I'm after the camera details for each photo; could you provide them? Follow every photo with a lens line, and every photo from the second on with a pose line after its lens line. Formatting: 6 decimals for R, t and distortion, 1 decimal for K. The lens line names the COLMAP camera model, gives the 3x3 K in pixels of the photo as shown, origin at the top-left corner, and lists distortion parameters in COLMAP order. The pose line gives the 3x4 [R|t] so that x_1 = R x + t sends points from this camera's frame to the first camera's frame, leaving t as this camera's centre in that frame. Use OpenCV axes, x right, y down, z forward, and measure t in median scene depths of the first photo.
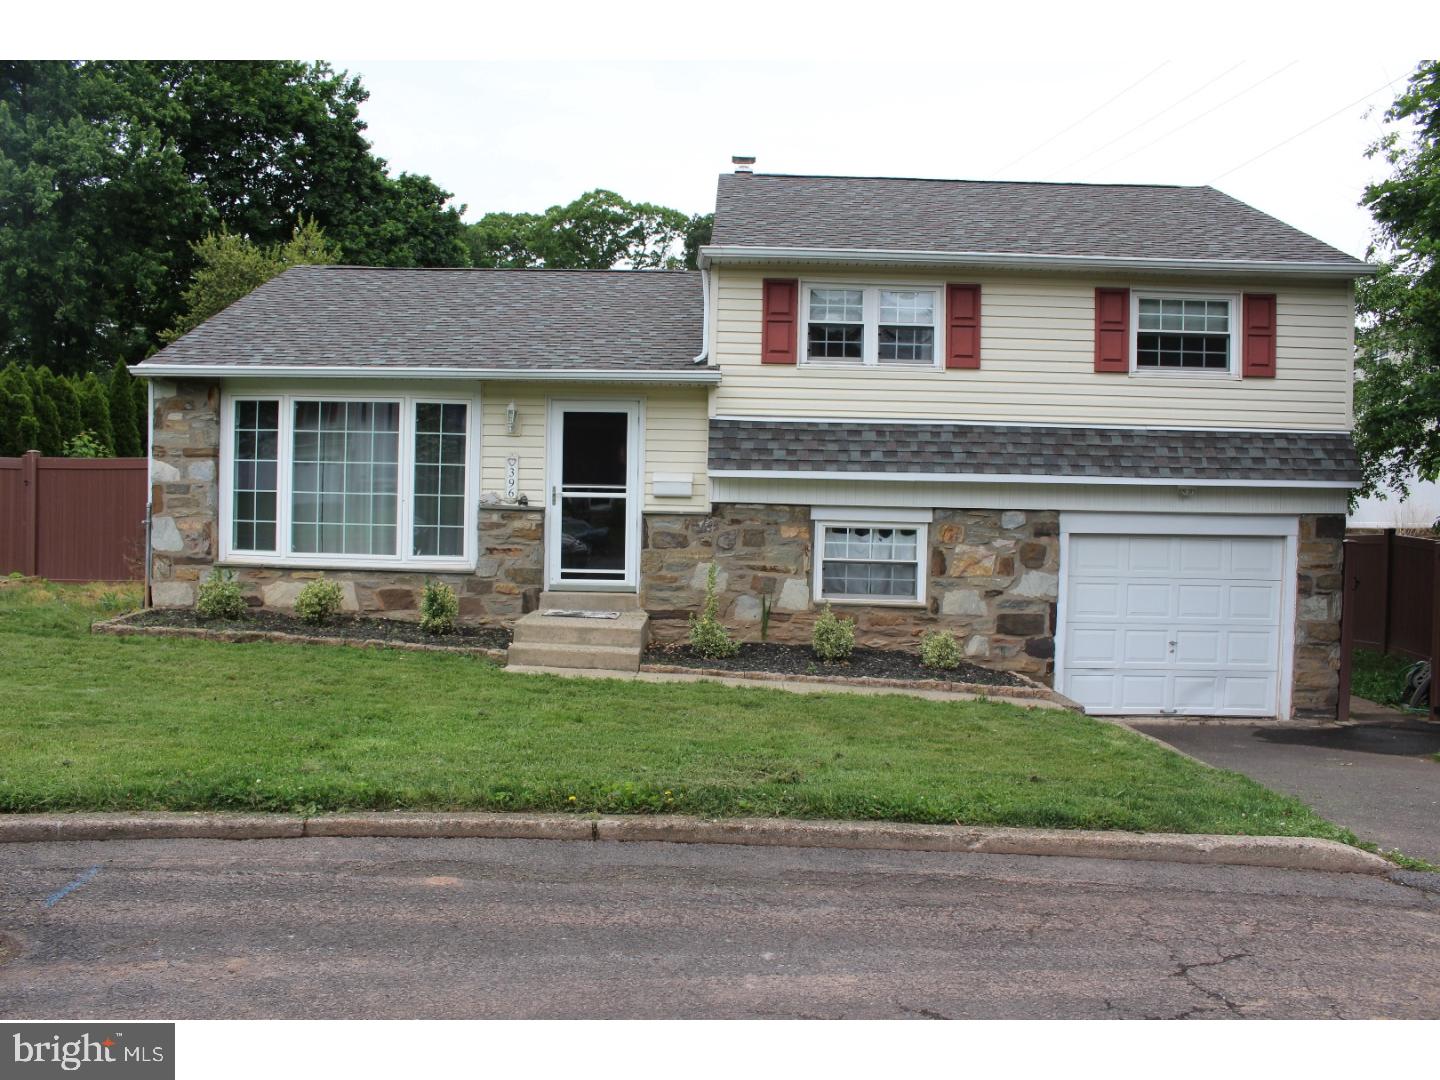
lens RADIAL K [[1188.7, 0, 706.5], [0, 1188.7, 545.0], [0, 0, 1]] dist [-0.149587, 0.115751]
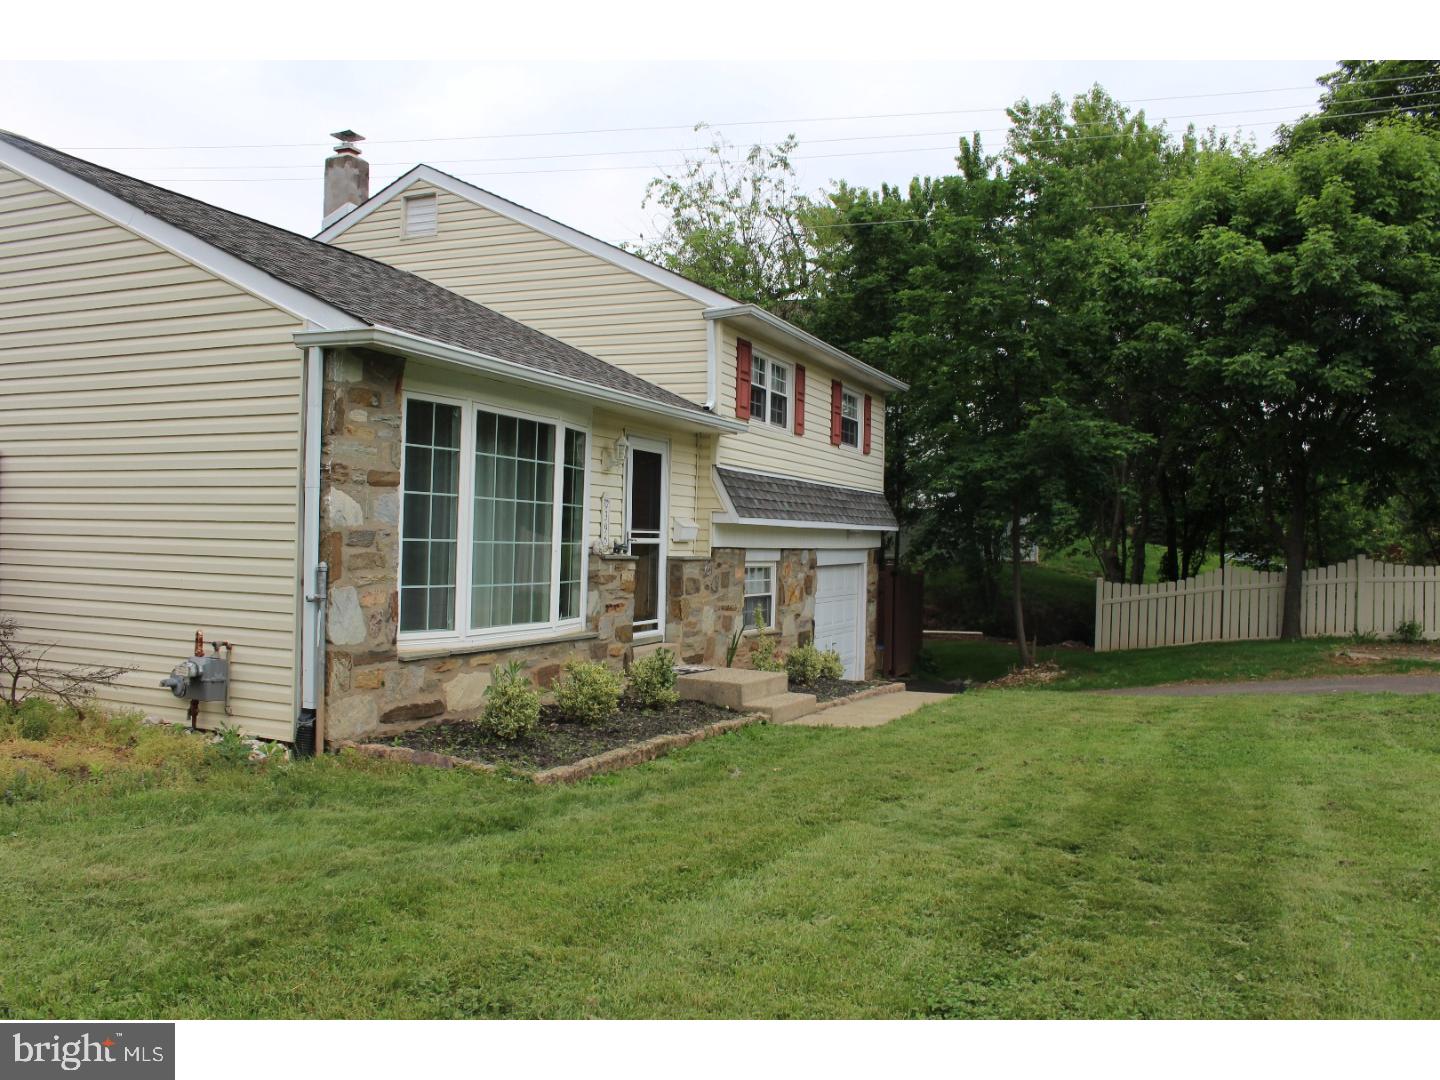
lens RADIAL K [[1188.7, 0, 706.5], [0, 1188.7, 545.0], [0, 0, 1]] dist [-0.149587, 0.115751]
pose [[0.379273, -0.015922, 0.925148, -0.946520], [-0.000867, 0.999845, 0.017563, -0.055792], [-0.925284, -0.007463, 0.379201, 0.607582]]
